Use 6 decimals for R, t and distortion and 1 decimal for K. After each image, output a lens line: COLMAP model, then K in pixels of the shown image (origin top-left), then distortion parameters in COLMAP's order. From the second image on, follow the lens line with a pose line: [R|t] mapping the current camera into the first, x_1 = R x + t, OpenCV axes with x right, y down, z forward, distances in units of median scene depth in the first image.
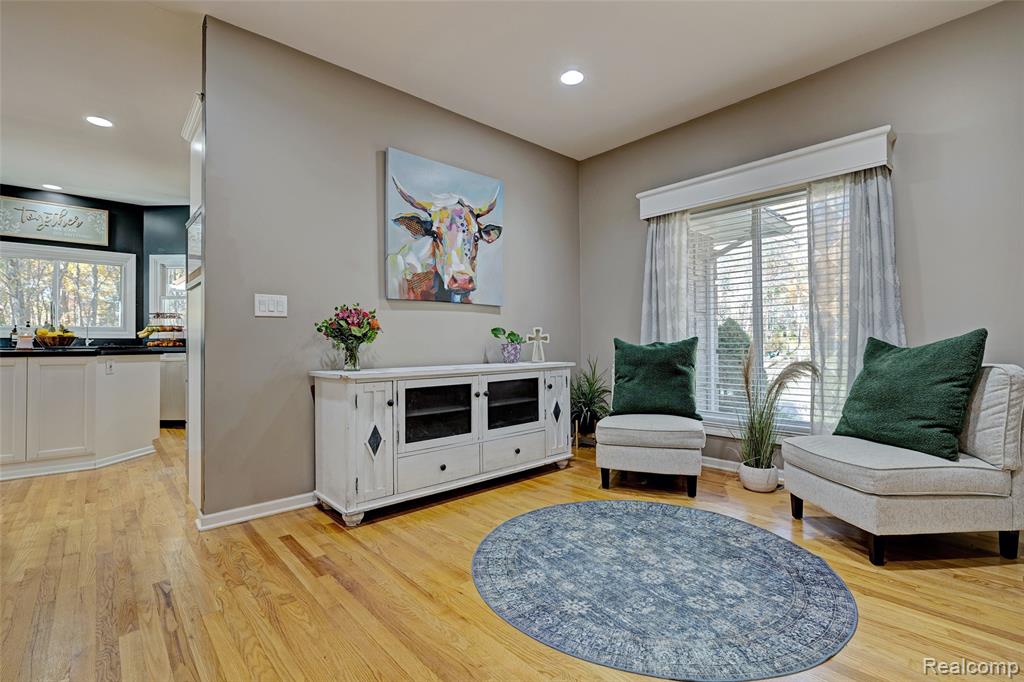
lens RADIAL K [[463.4, 0, 512.0], [0, 463.4, 341.0], [0, 0, 1]] dist [-0.013866, -0.000056]
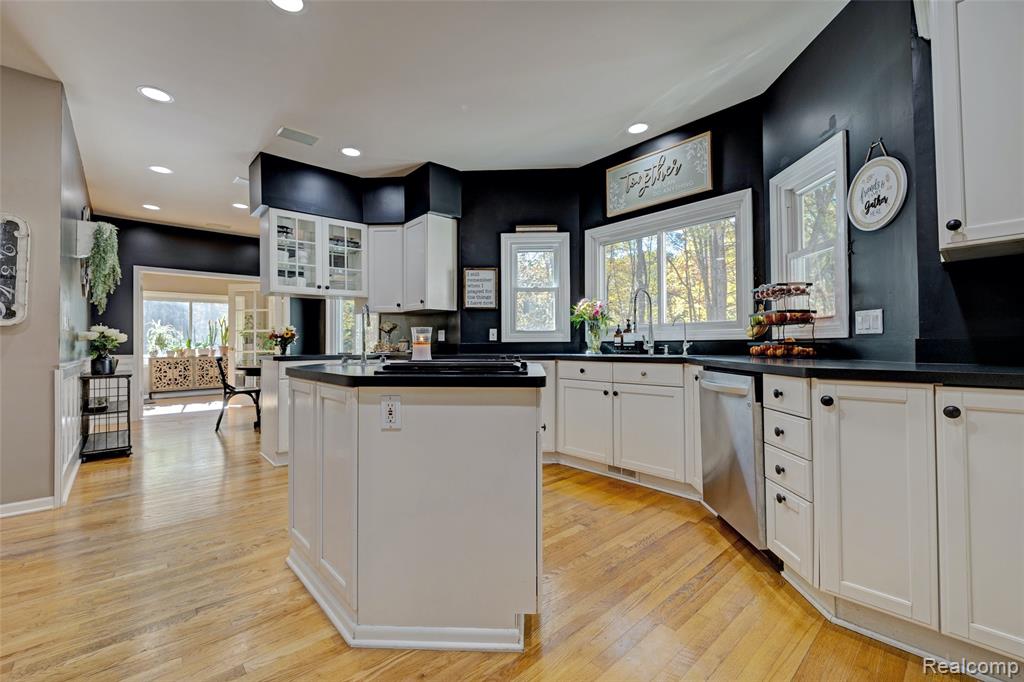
lens RADIAL K [[430.0, 0, 511.5], [0, 430.0, 339.0], [0, 0, 1]] dist [0.000272, -0.000147]
pose [[0.000955, -0.010211, -0.999947, -0.500150], [0.012004, 0.999876, -0.010199, -0.007062], [0.999927, -0.011994, 0.001078, 1.169152]]
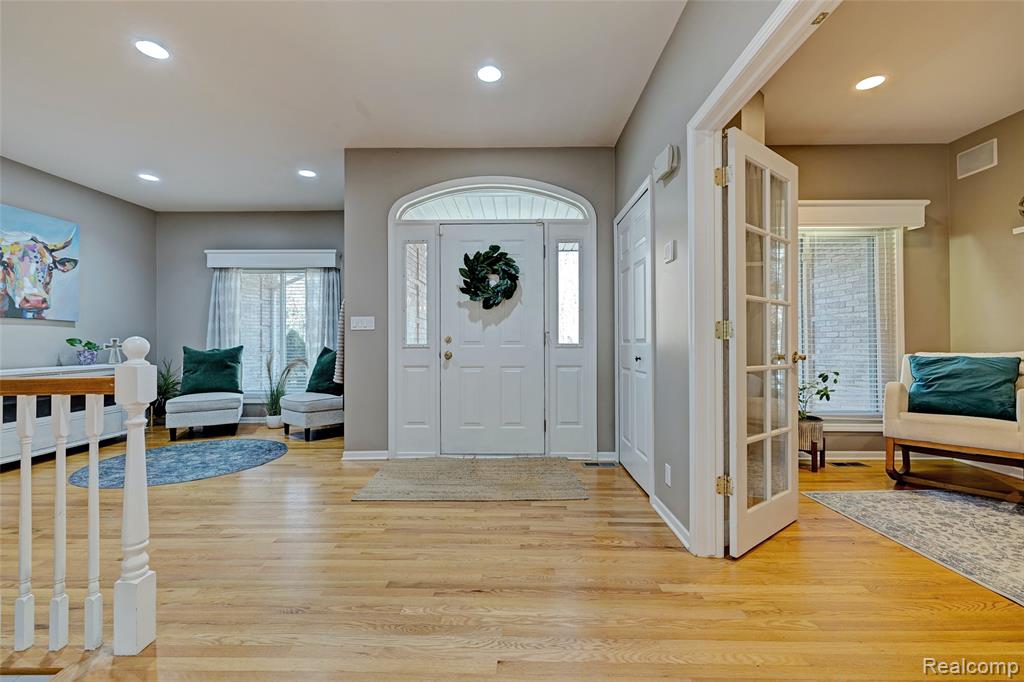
lens RADIAL K [[430.0, 0, 511.5], [0, 430.0, 339.0], [0, 0, 1]] dist [0.000272, -0.000147]
pose [[0.678934, 0.009426, 0.734139, -0.083640], [-0.004931, 0.999954, -0.008280, -0.023057], [-0.734183, 0.002001, 0.678949, -0.741844]]
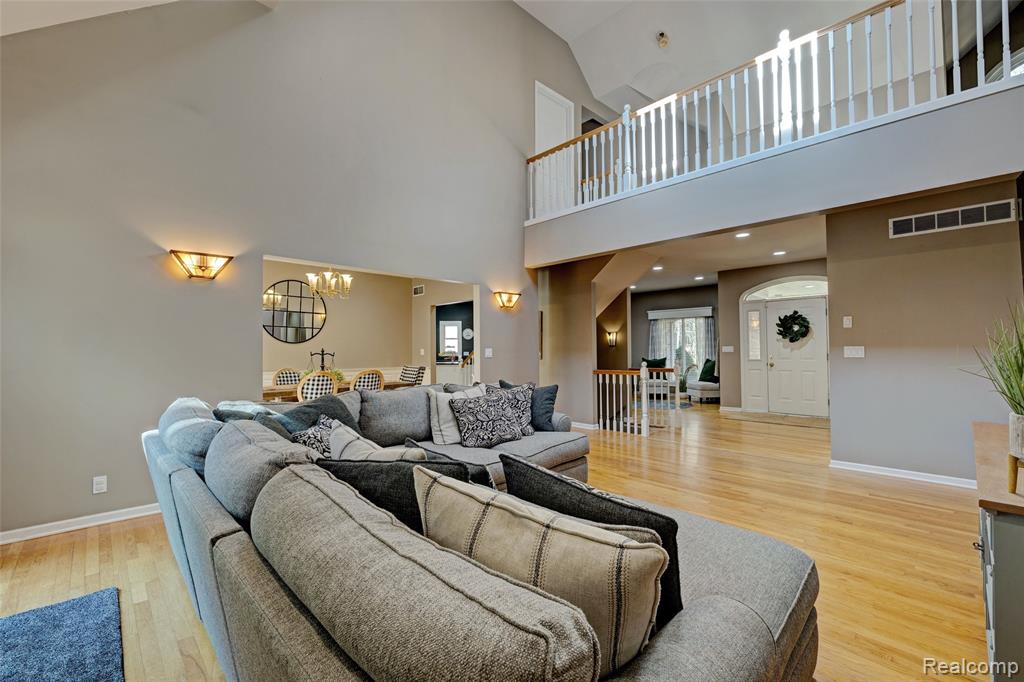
lens RADIAL K [[430.0, 0, 511.5], [0, 430.0, 339.0], [0, 0, 1]] dist [0.000272, -0.000147]
pose [[0.999660, -0.005042, 0.025589, -0.790530], [0.005492, 0.999831, -0.017562, -0.090005], [-0.025497, 0.017697, 0.999518, -2.061214]]
